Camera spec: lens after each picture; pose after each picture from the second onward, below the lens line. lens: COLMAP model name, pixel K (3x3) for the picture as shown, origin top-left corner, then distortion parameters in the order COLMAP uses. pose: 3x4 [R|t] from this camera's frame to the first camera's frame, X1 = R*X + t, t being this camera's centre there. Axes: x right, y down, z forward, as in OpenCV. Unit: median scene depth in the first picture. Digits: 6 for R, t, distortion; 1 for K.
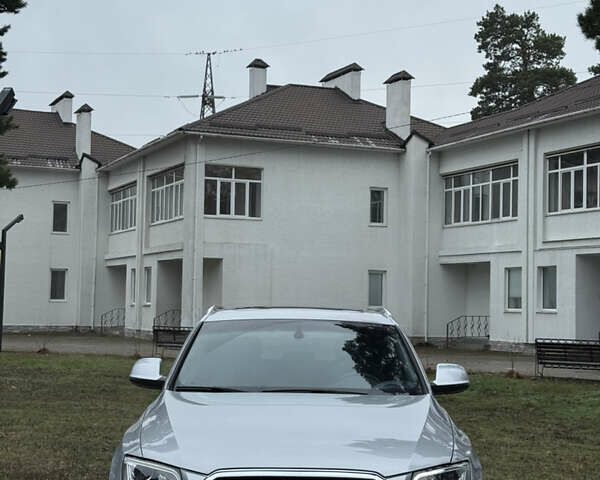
lens RADIAL K [[1116.9, 0, 300.0], [0, 1116.9, 240.0], [0, 0, 1]] dist [0.112947, 0.112875]
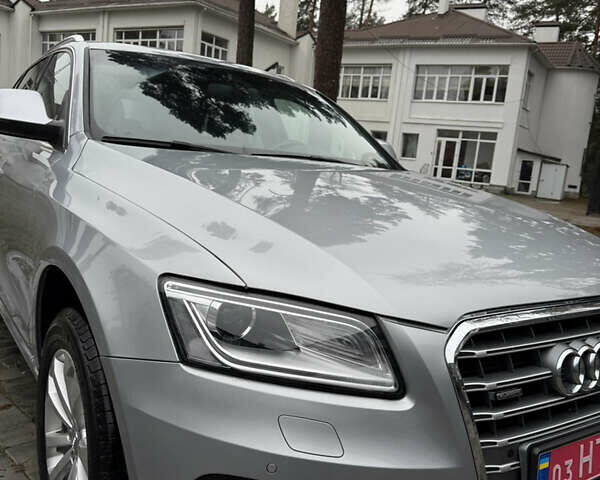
lens RADIAL K [[560.0, 0, 300.0], [0, 560.0, 240.0], [0, 0, 1]] dist [0.131176, -0.240337]
pose [[0.824209, -0.019442, 0.565952, -0.029648], [-0.119074, 0.971116, 0.206771, 0.016422], [-0.553625, -0.237812, 0.798088, 0.102913]]
